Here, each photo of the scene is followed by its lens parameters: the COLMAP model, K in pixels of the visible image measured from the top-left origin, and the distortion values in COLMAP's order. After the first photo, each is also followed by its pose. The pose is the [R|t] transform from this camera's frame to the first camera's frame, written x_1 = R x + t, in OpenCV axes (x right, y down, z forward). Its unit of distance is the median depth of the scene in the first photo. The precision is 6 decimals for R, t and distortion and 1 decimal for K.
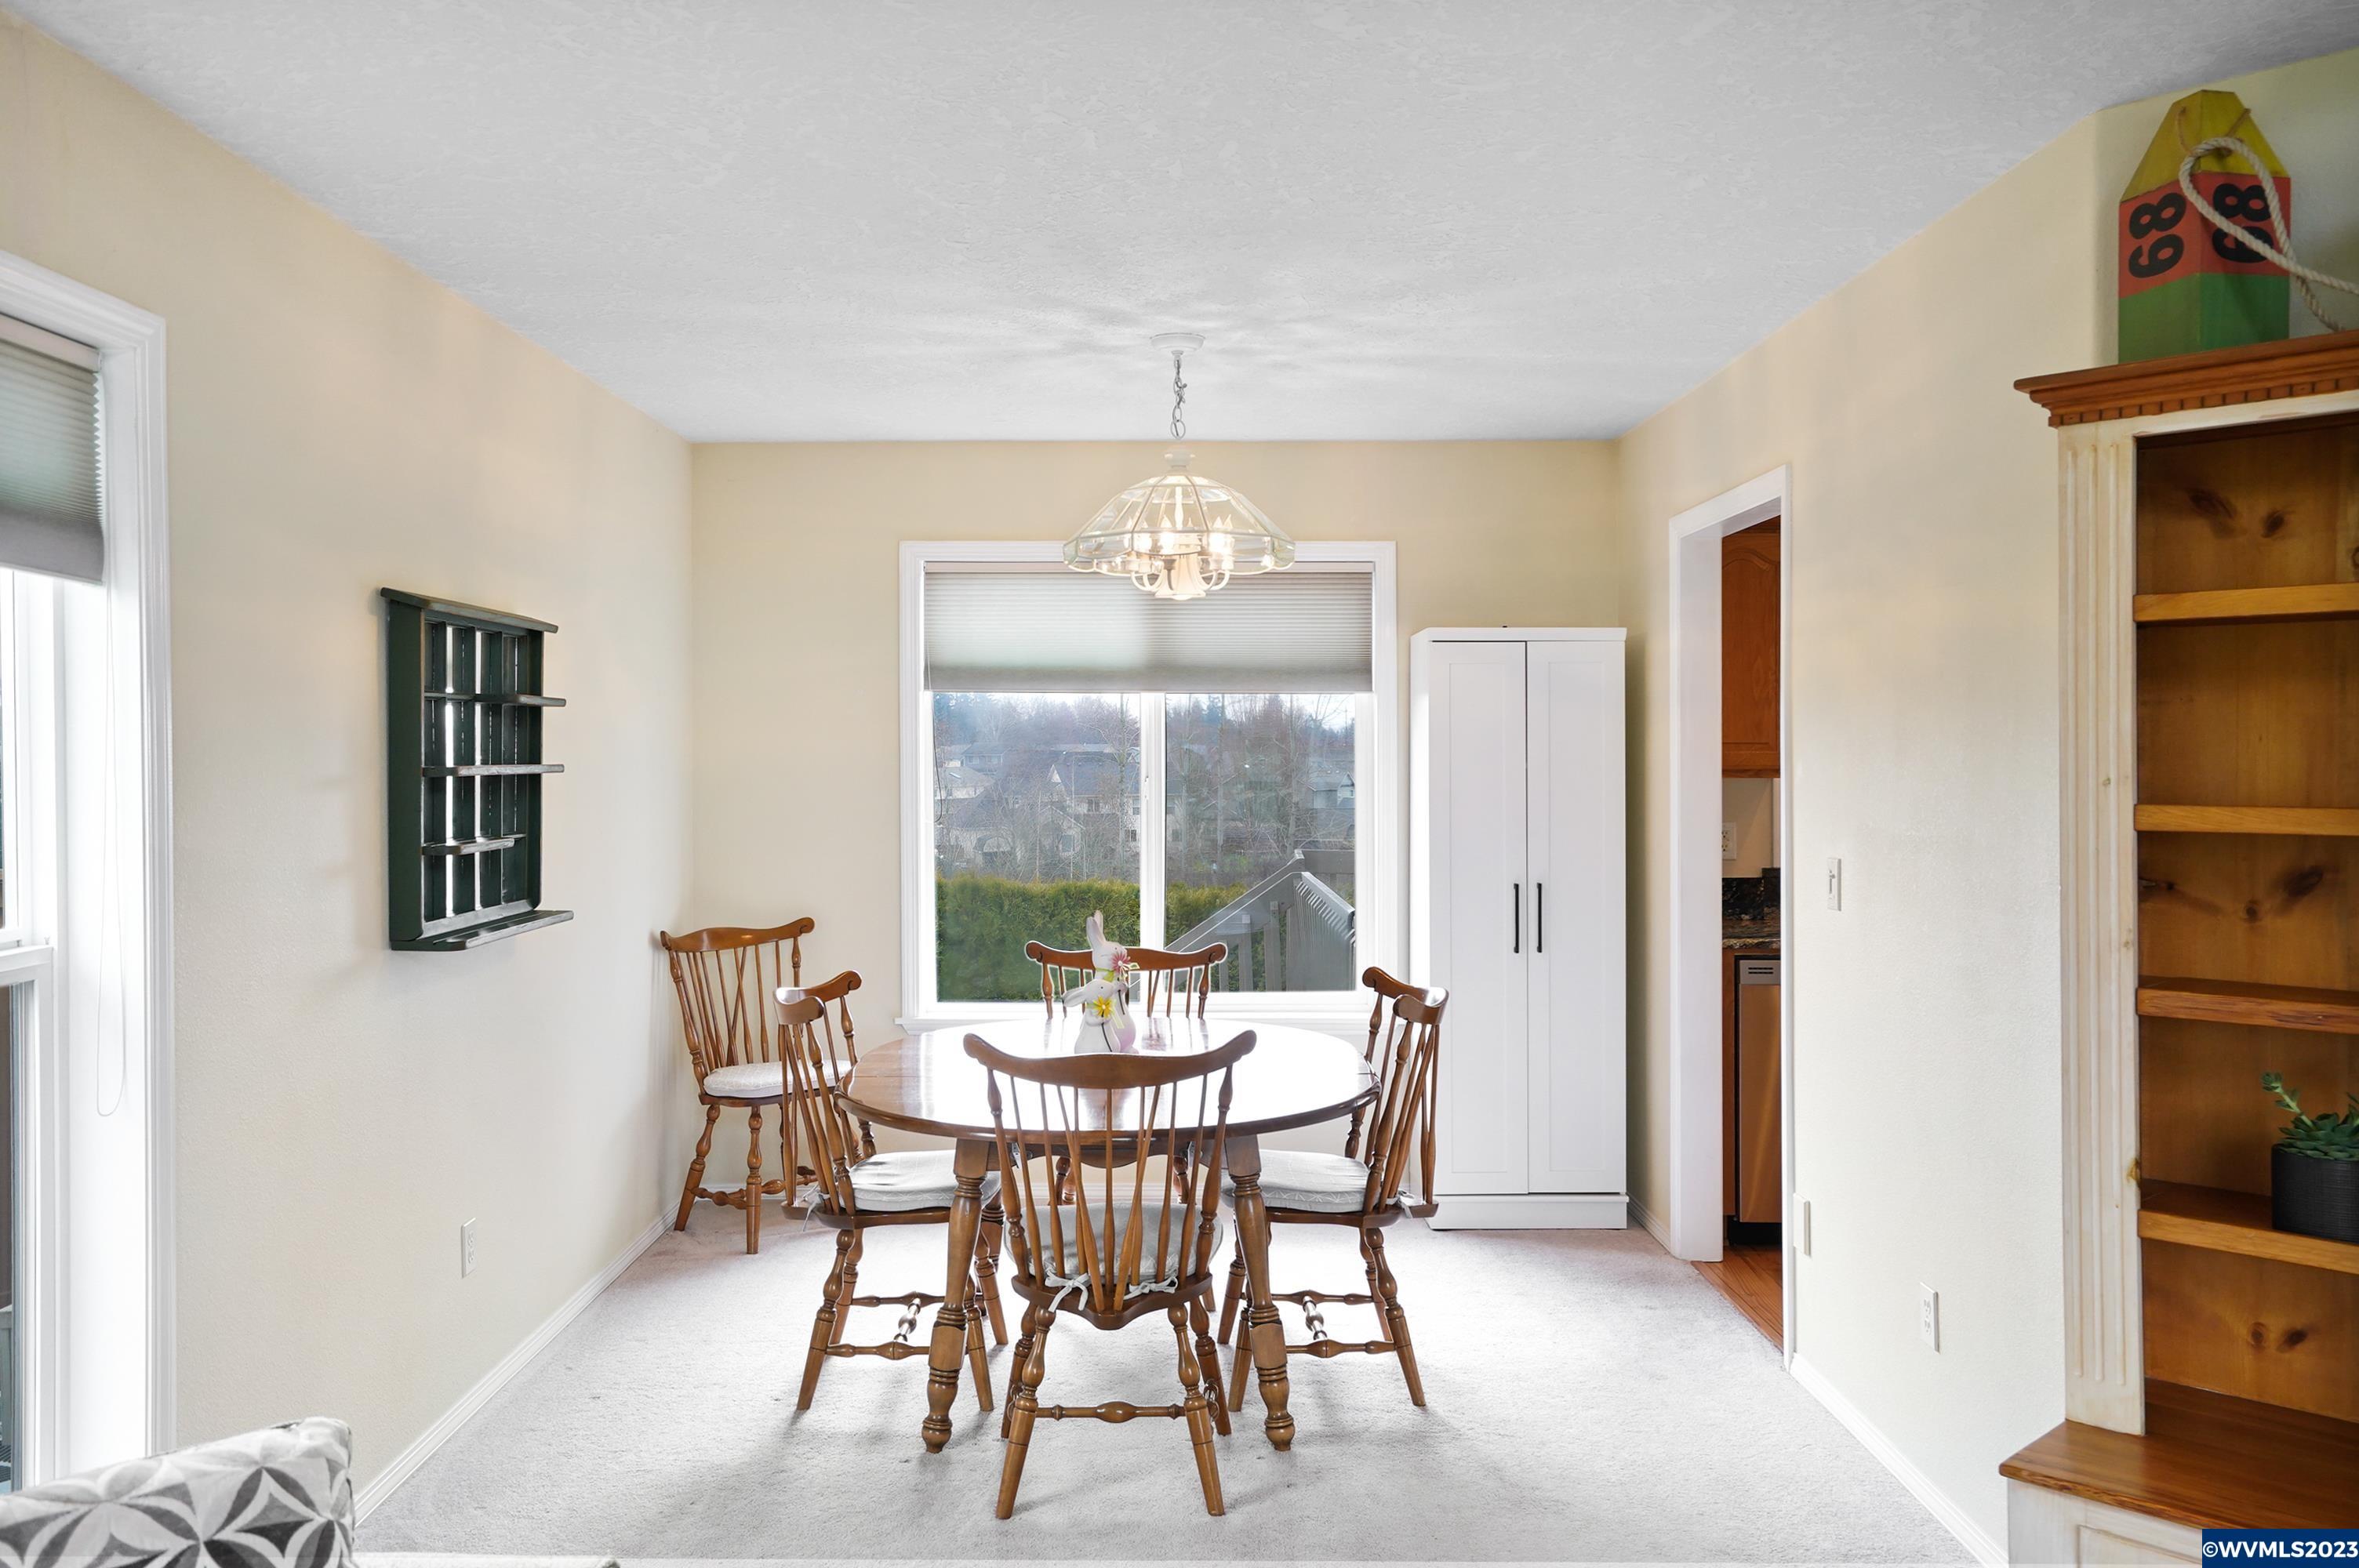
lens RADIAL K [[1949.8, 0, 1112.0], [0, 1949.8, 765.2], [0, 0, 1]] dist [-0.000093, 0.055811]
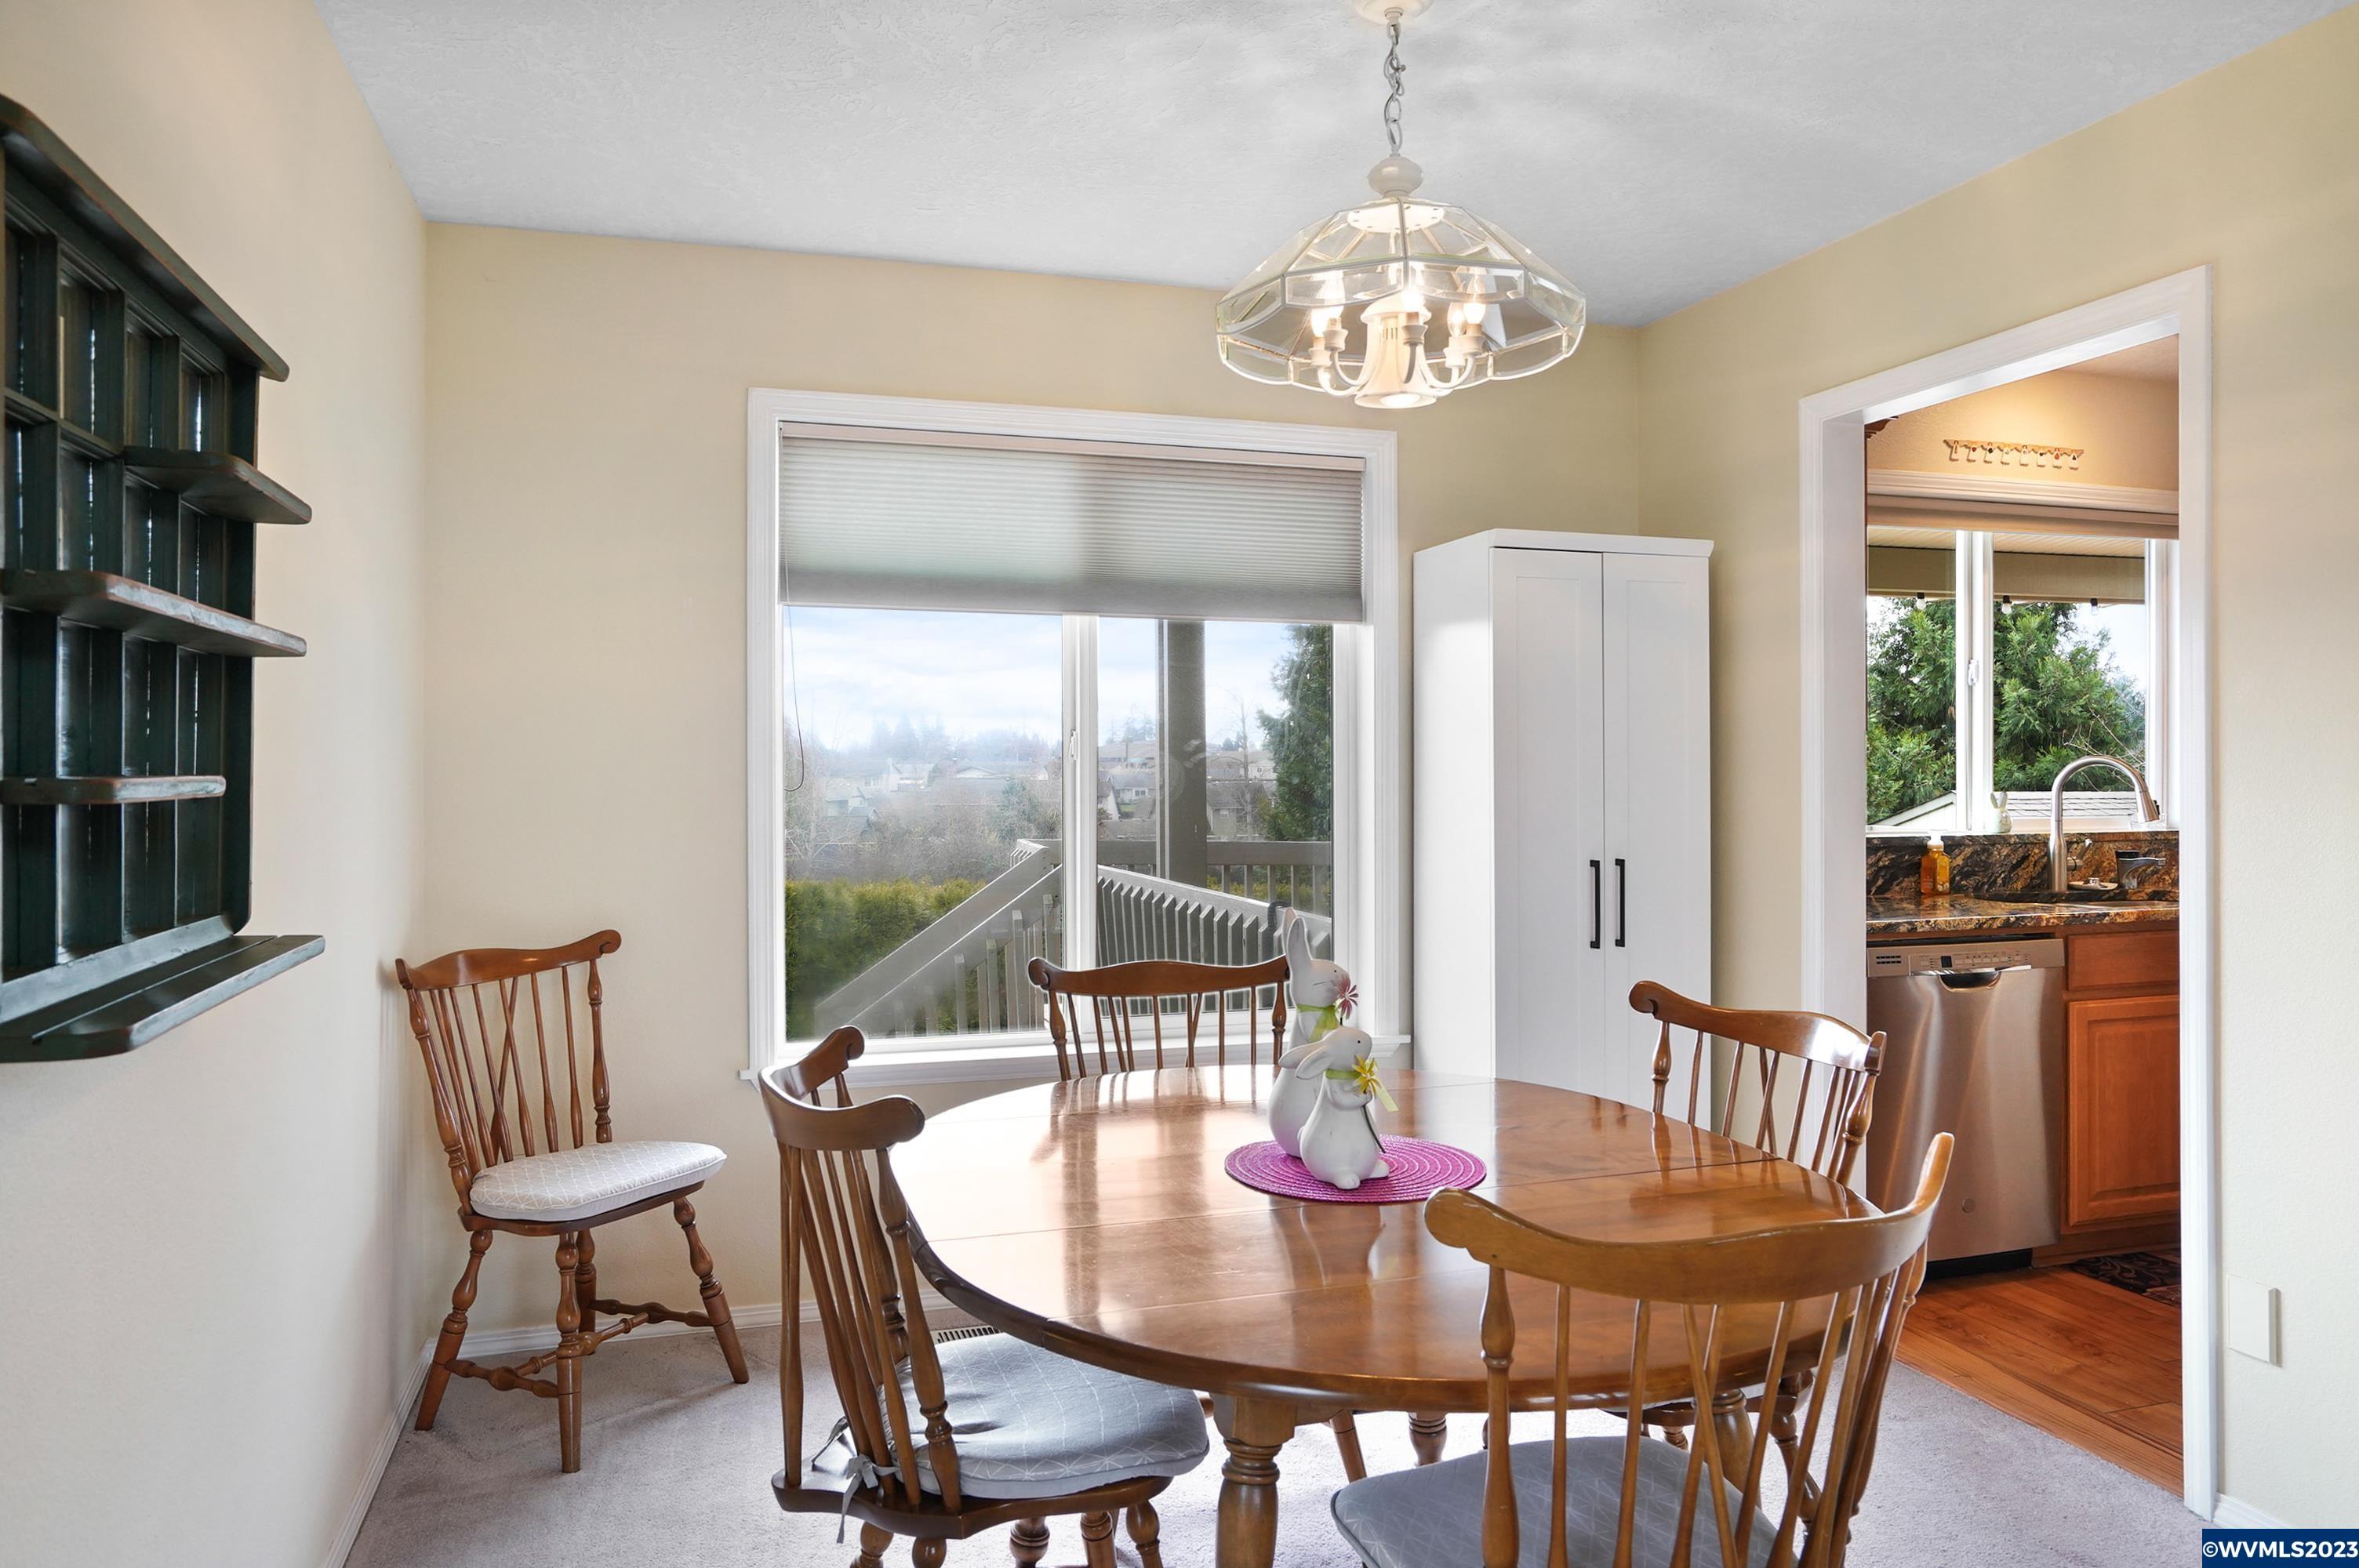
lens RADIAL K [[1653.2, 0, 1182.9], [0, 1653.2, 771.9], [0, 0, 1]] dist [-0.018489, 0.006723]
pose [[0.949021, 0.000240, 0.315212, -0.193344], [0.001066, 0.999992, -0.003972, 0.033634], [-0.315210, 0.004105, 0.949013, 0.512321]]
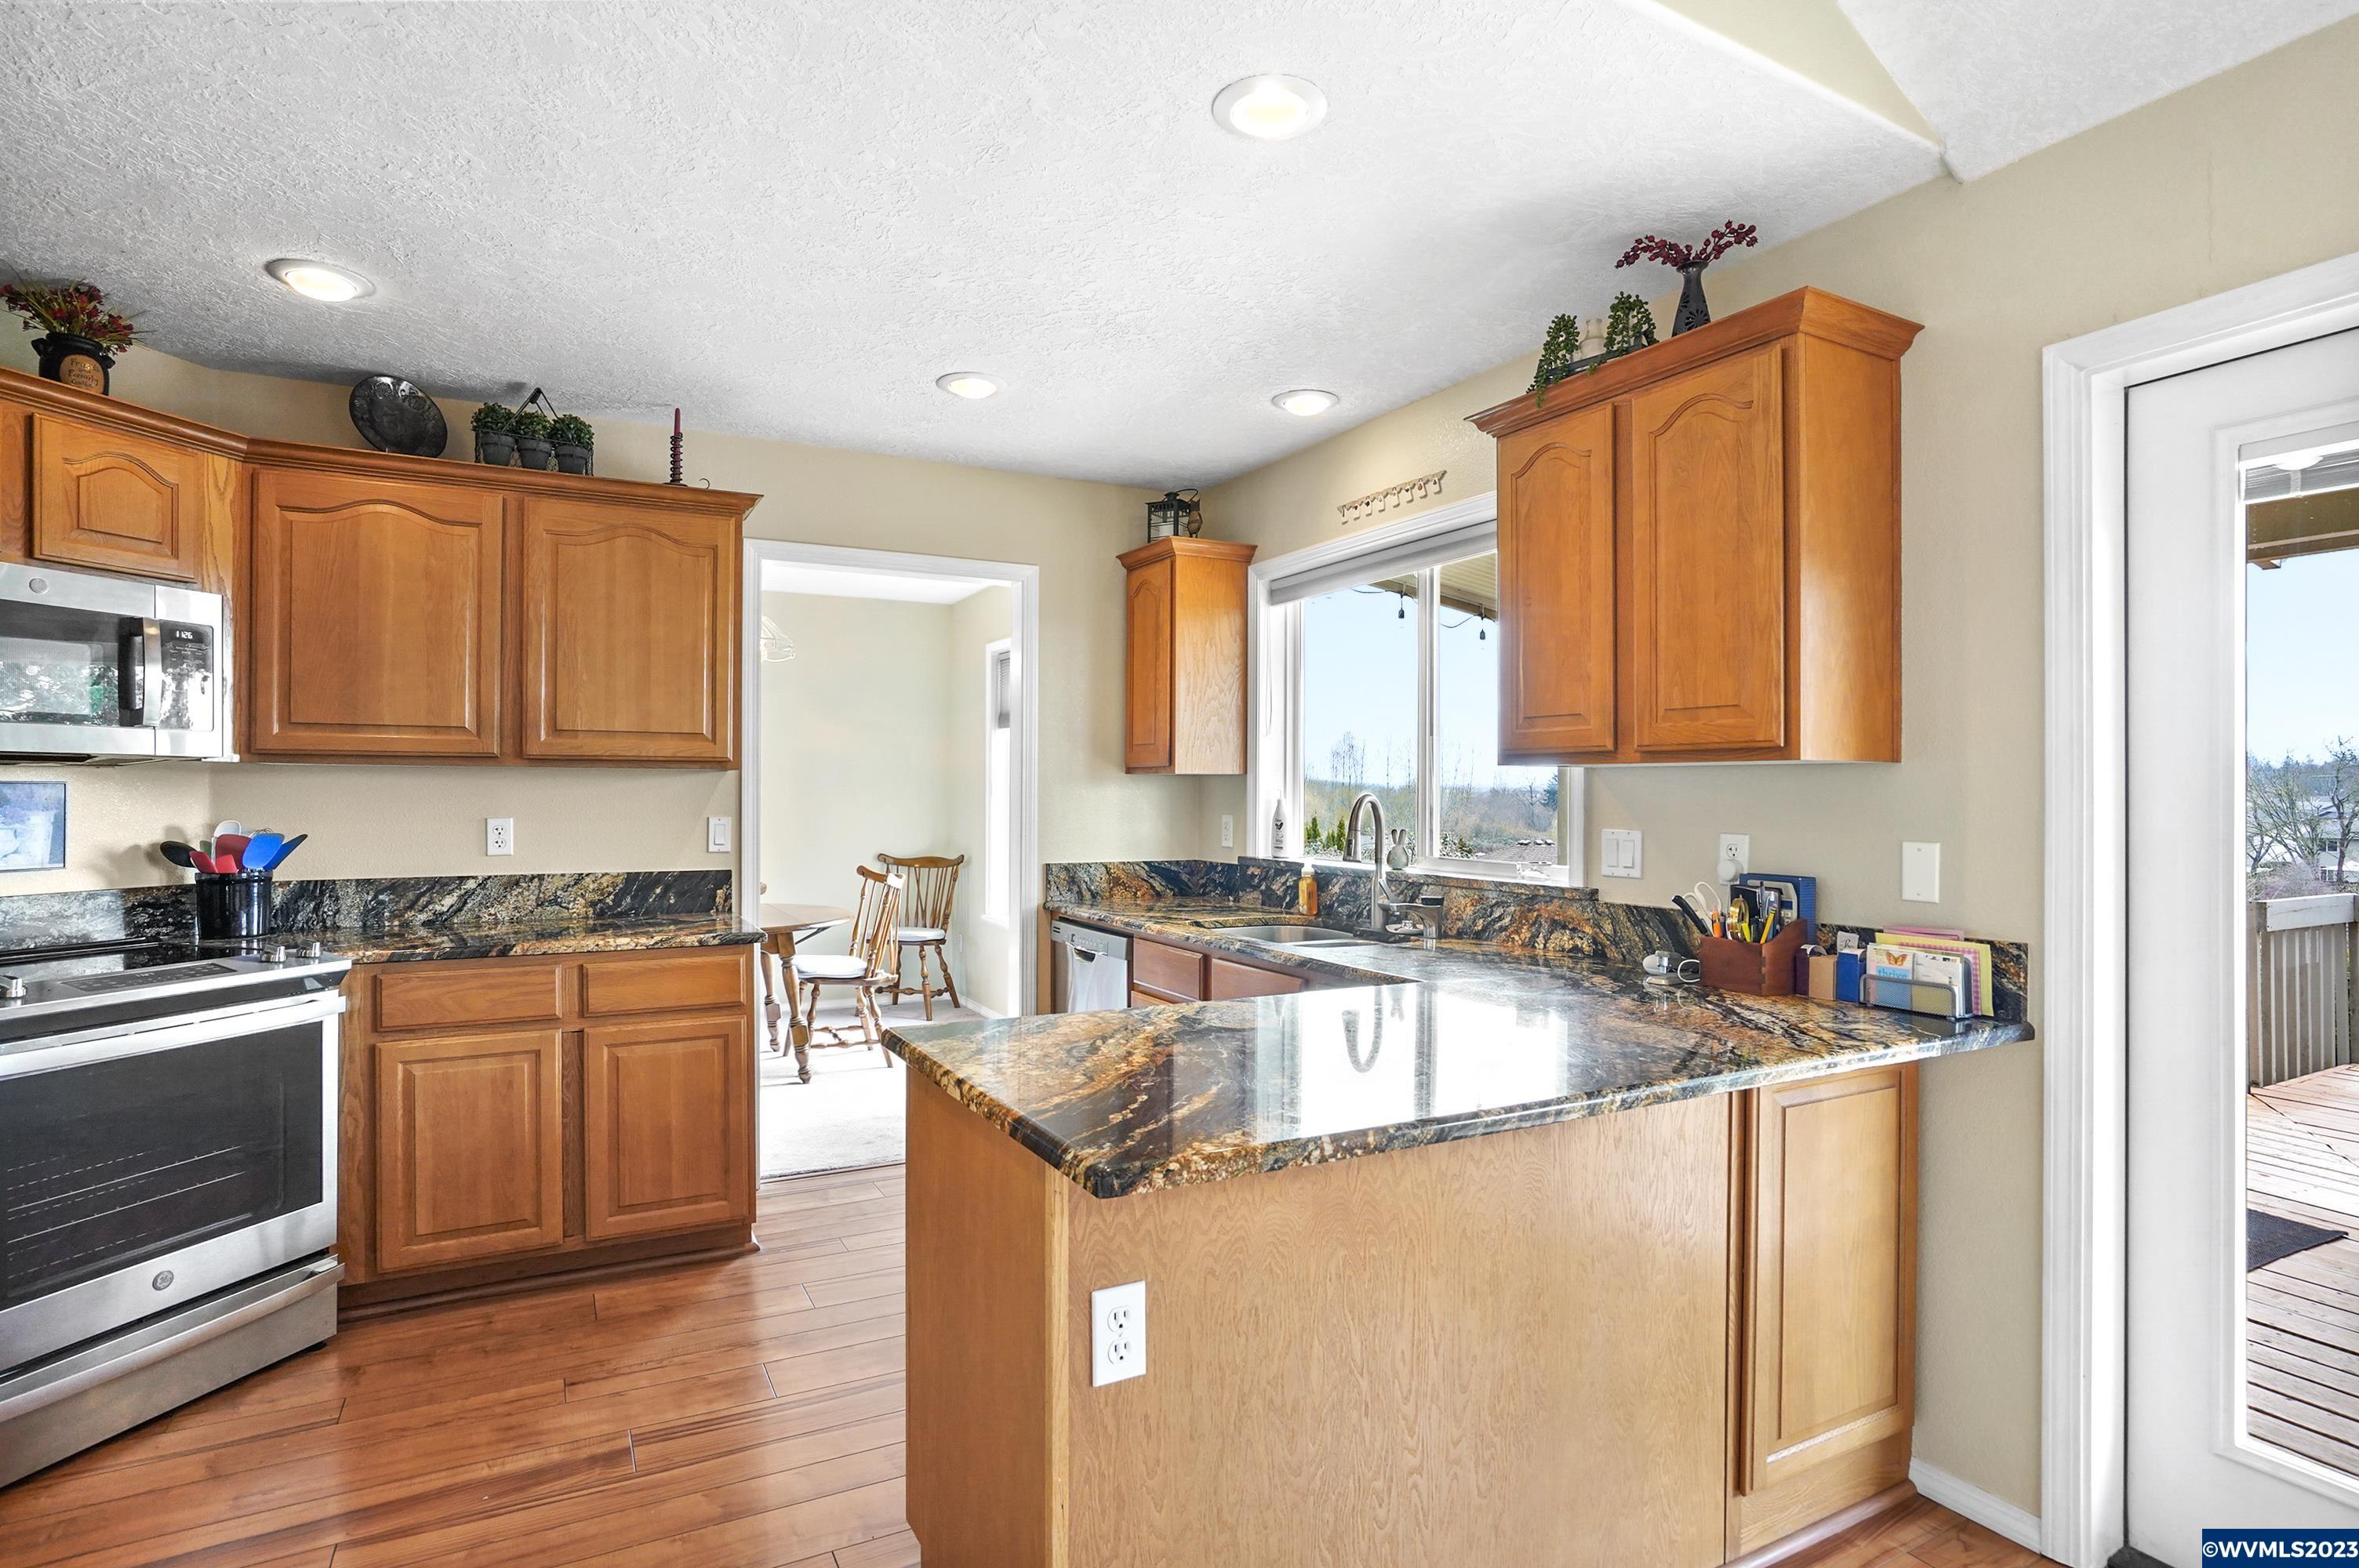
lens RADIAL K [[1199.3, 0, 1224.5], [0, 1199.3, 779.6], [0, 0, 1]] dist [-0.050540, 0.028572]
pose [[0.504928, -0.002108, -0.863159, 1.202088], [-0.013129, 0.999863, -0.010122, 0.020831], [0.863062, 0.016444, 0.504830, 0.842557]]
